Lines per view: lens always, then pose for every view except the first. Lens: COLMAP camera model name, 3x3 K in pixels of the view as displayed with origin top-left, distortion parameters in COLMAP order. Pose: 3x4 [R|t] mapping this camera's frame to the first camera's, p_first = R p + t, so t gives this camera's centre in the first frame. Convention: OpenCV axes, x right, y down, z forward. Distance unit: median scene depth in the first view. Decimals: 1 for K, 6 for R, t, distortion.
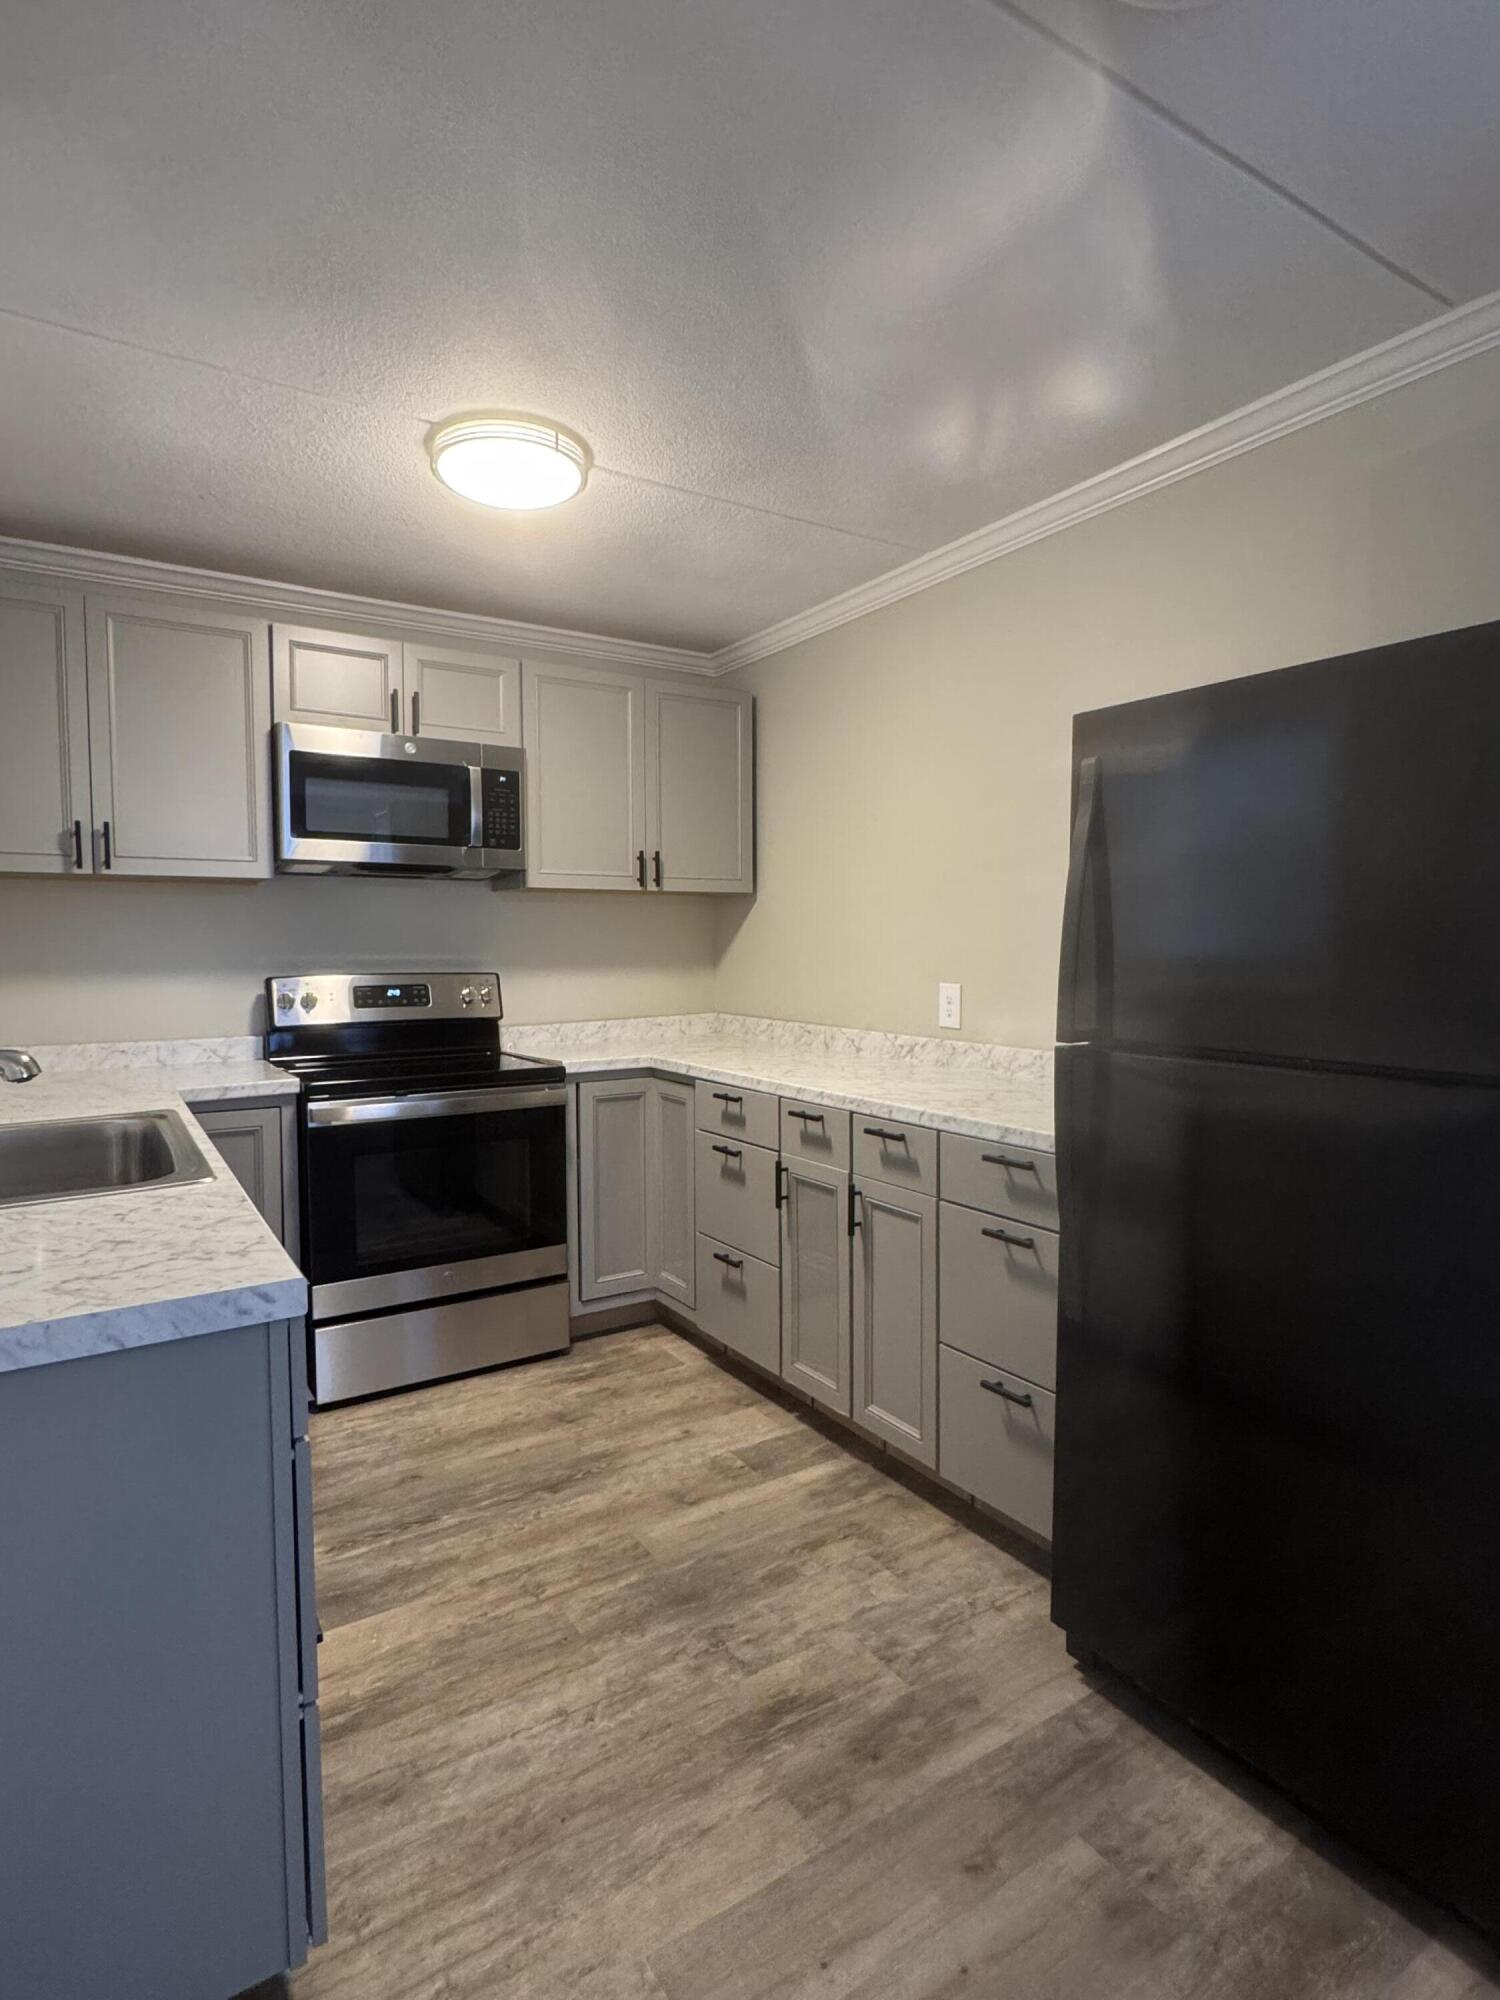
lens RADIAL K [[1037.1, 0, 743.9], [0, 1037.1, 1001.0], [0, 0, 1]] dist [-0.000038, -0.001449]
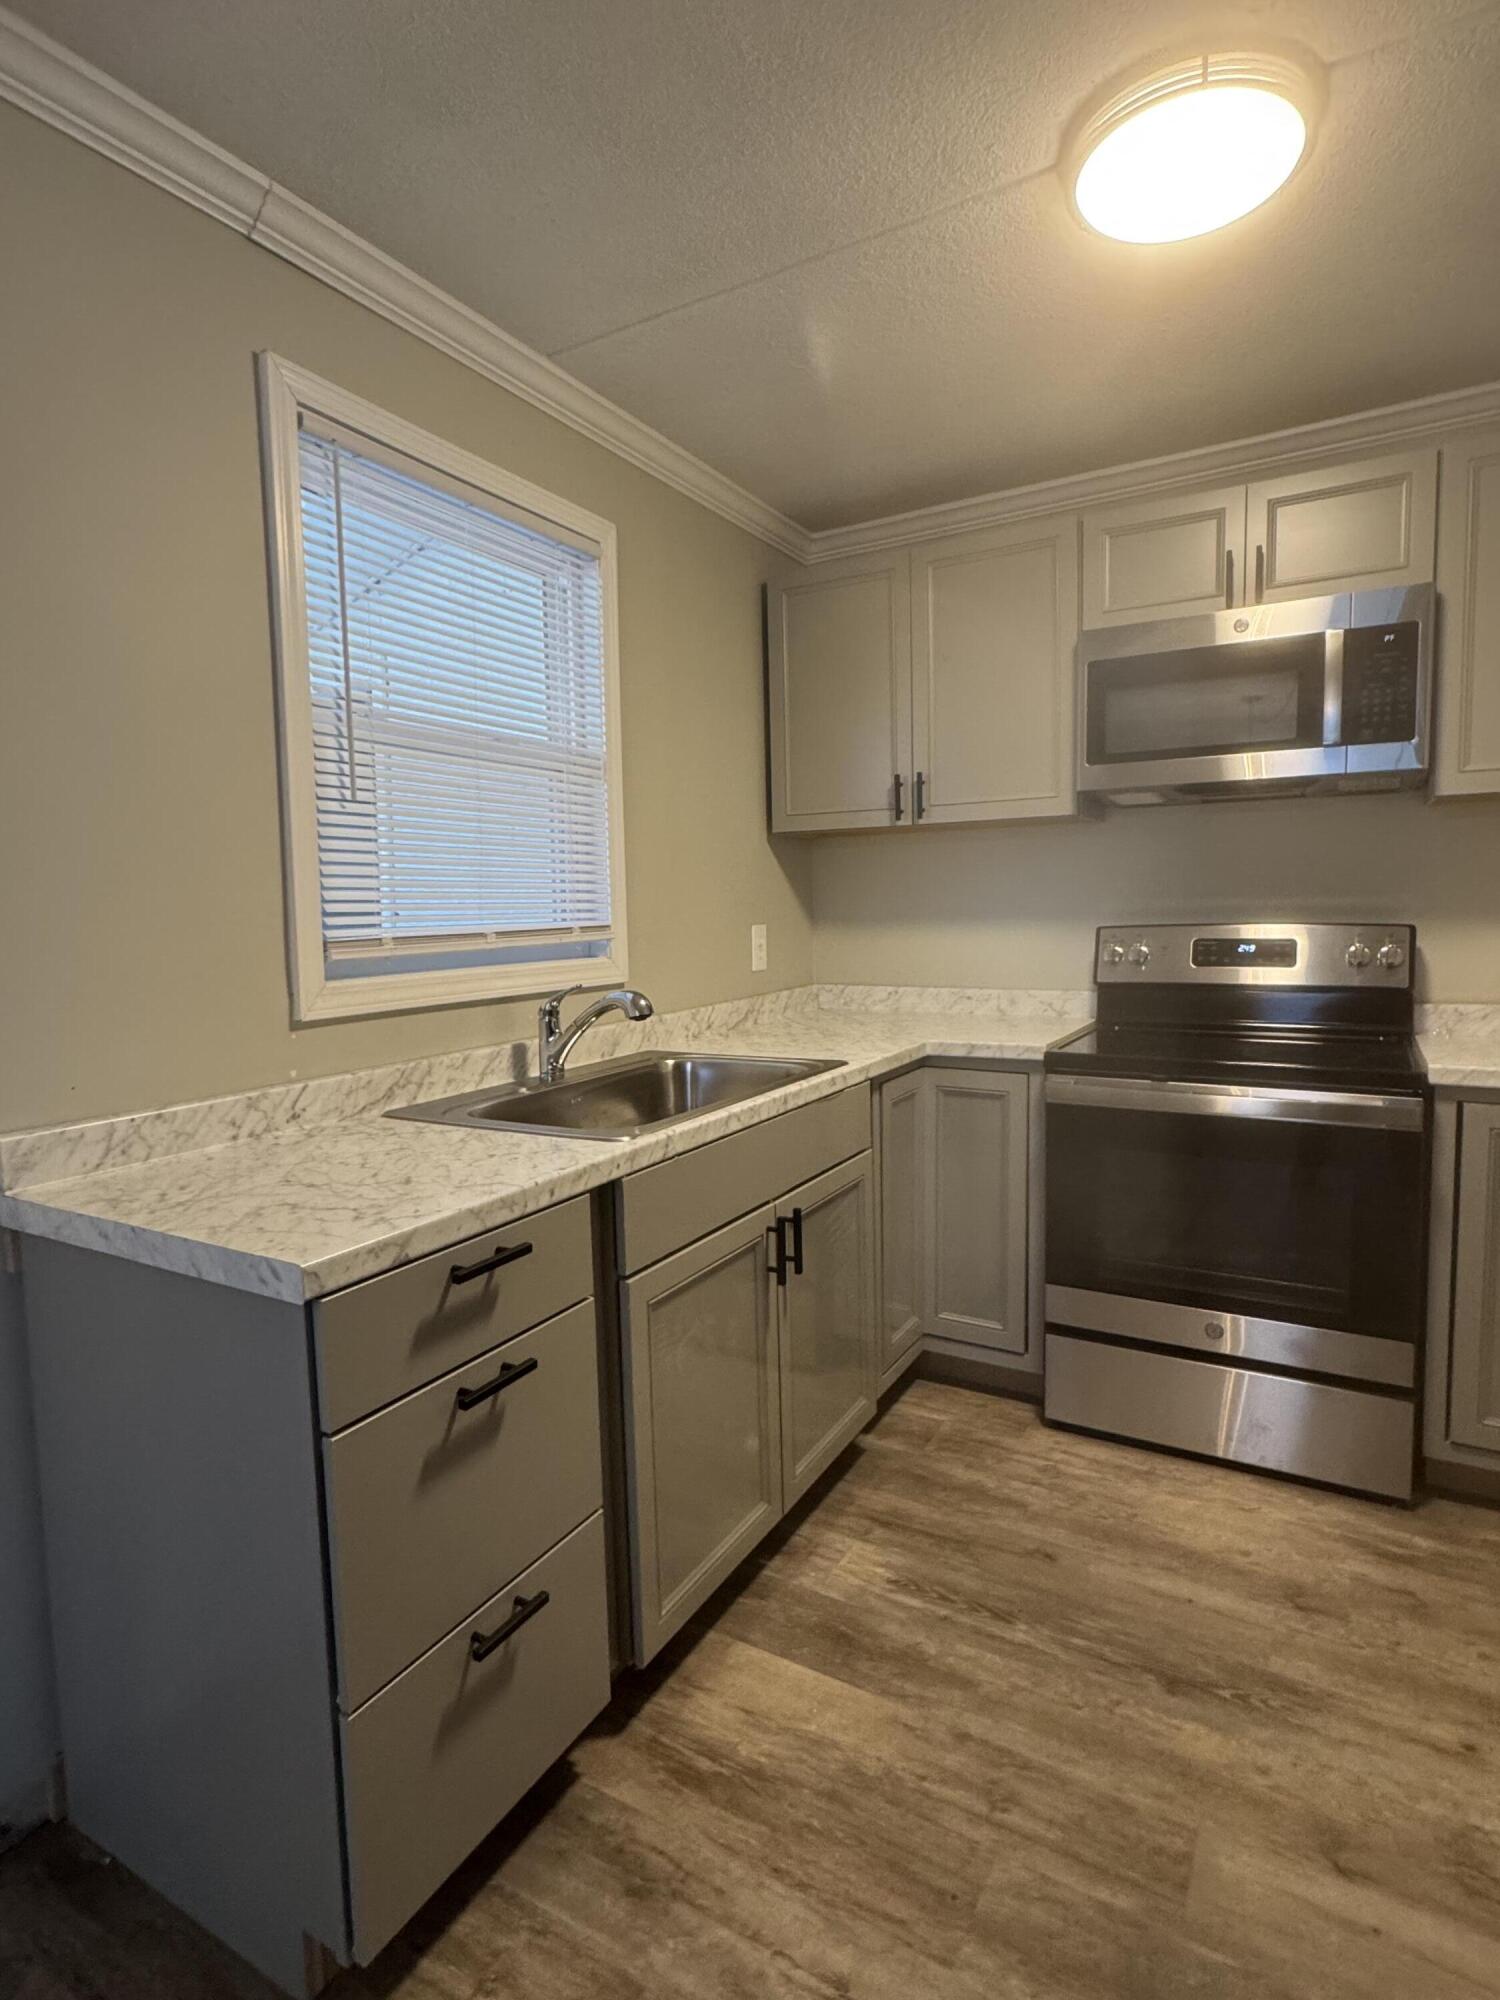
lens RADIAL K [[1037.1, 0, 748.9], [0, 1037.1, 990.9], [0, 0, 1]] dist [-0.000038, -0.001449]
pose [[0.457146, 0.070578, -0.886587, 0.246272], [-0.028871, 0.997499, 0.064521, -0.020911], [0.888923, -0.003899, 0.458040, 0.413675]]
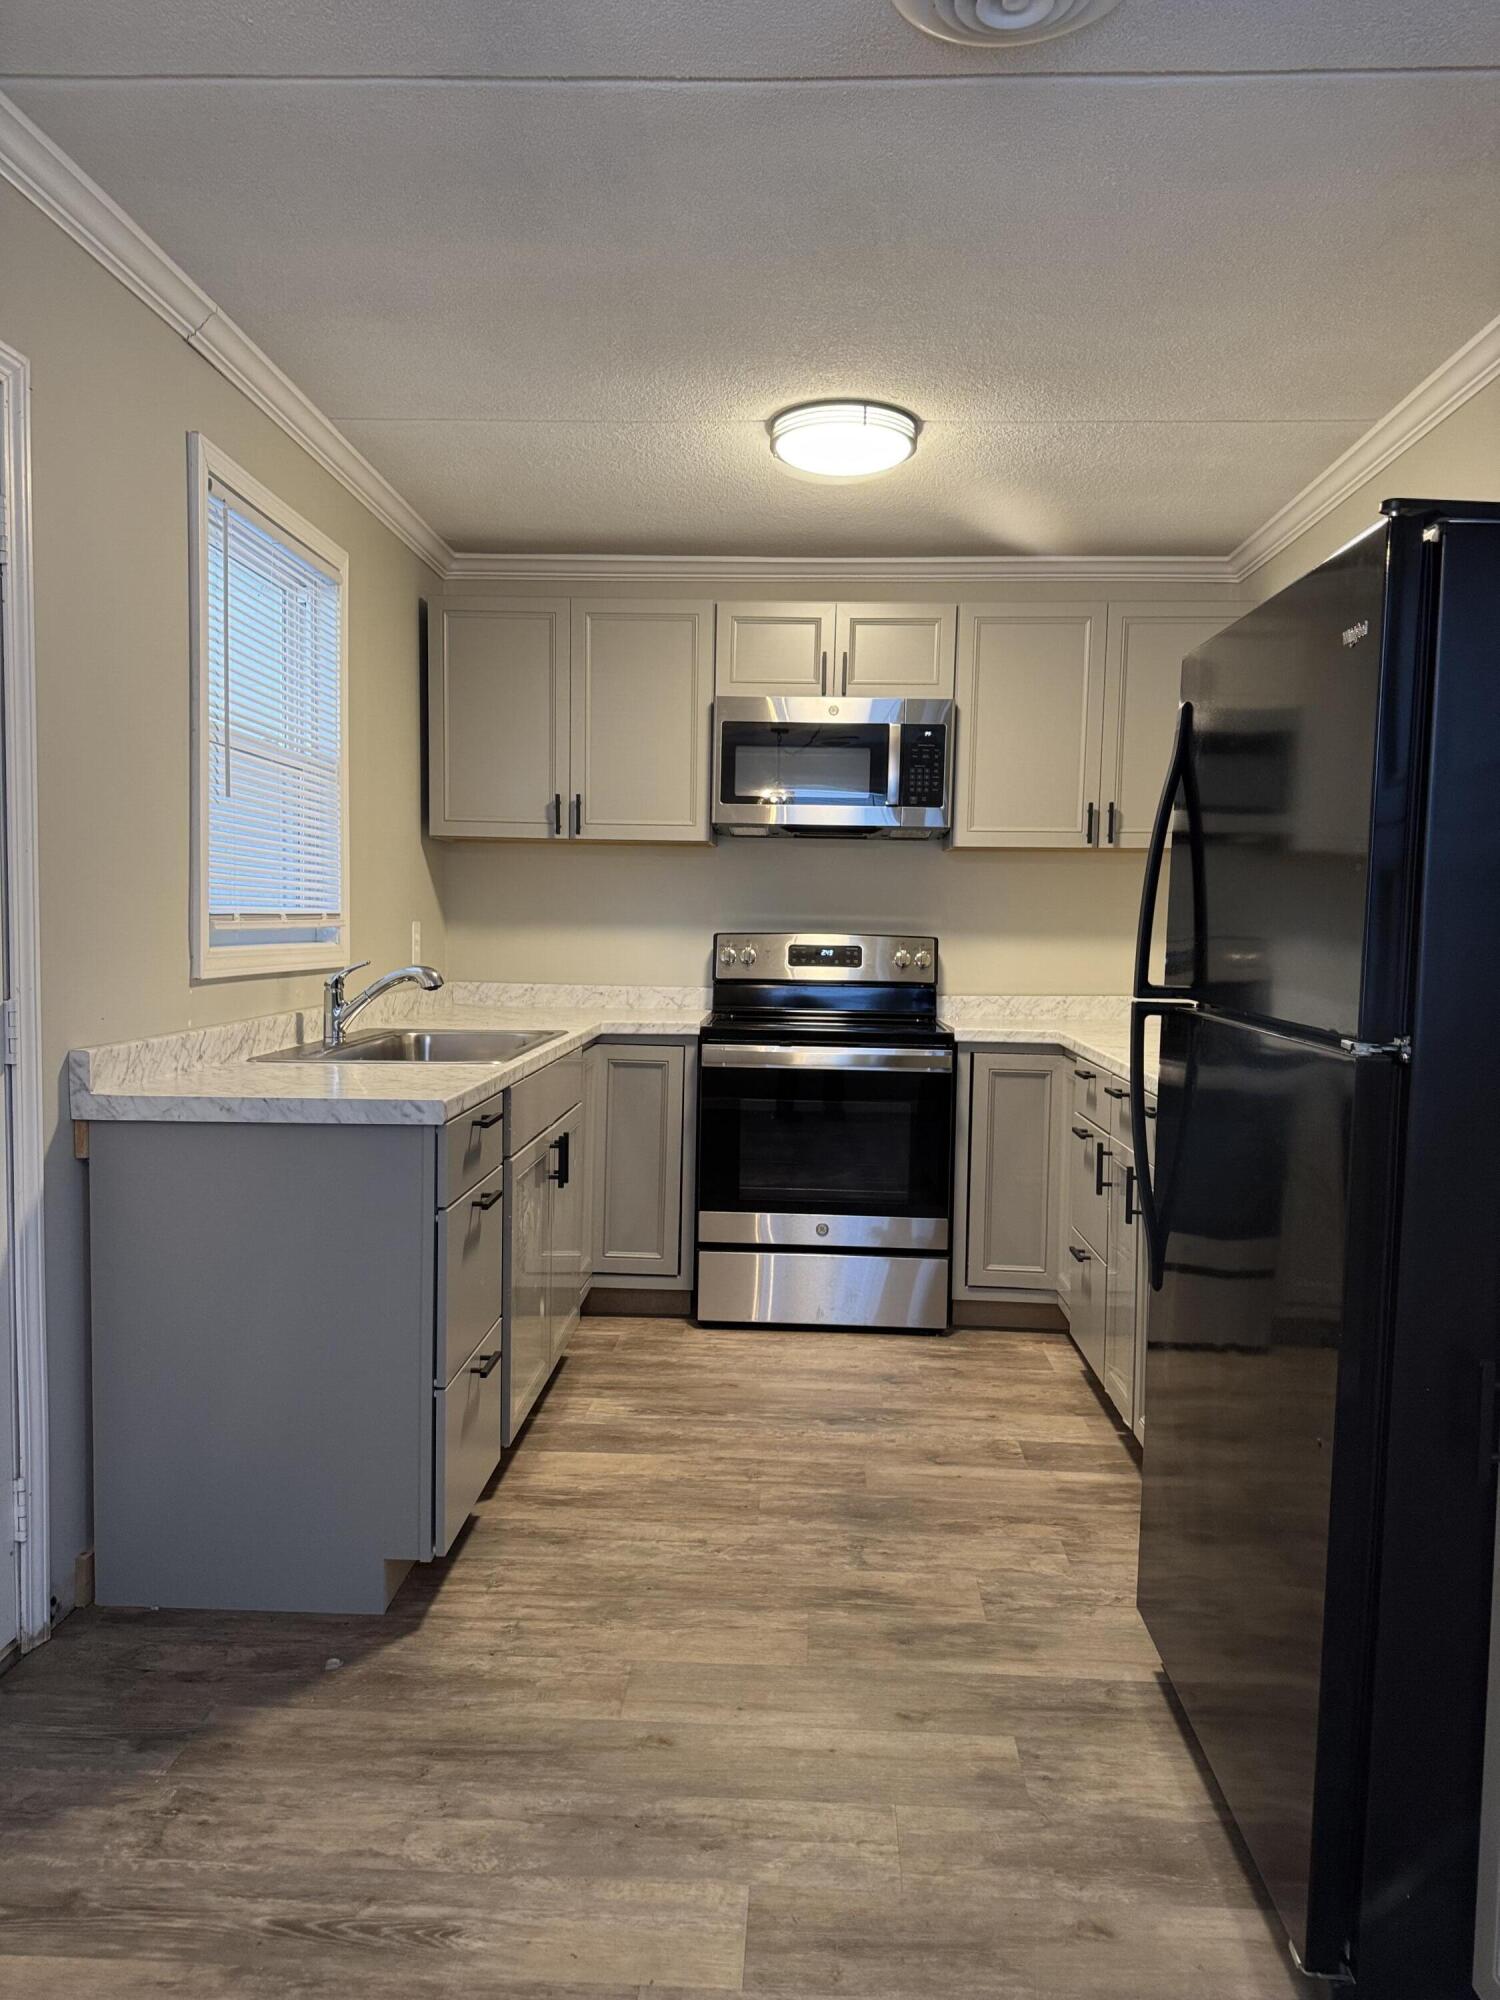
lens RADIAL K [[1382.3, 0, 744.7], [0, 1382.3, 1006.1], [0, 0, 1]] dist [0.052253, -0.048680]
pose [[0.815872, 0.055913, -0.575523, 0.493923], [-0.053659, 0.998340, 0.020922, 0.026579], [0.575738, 0.013813, 0.817518, -0.186327]]
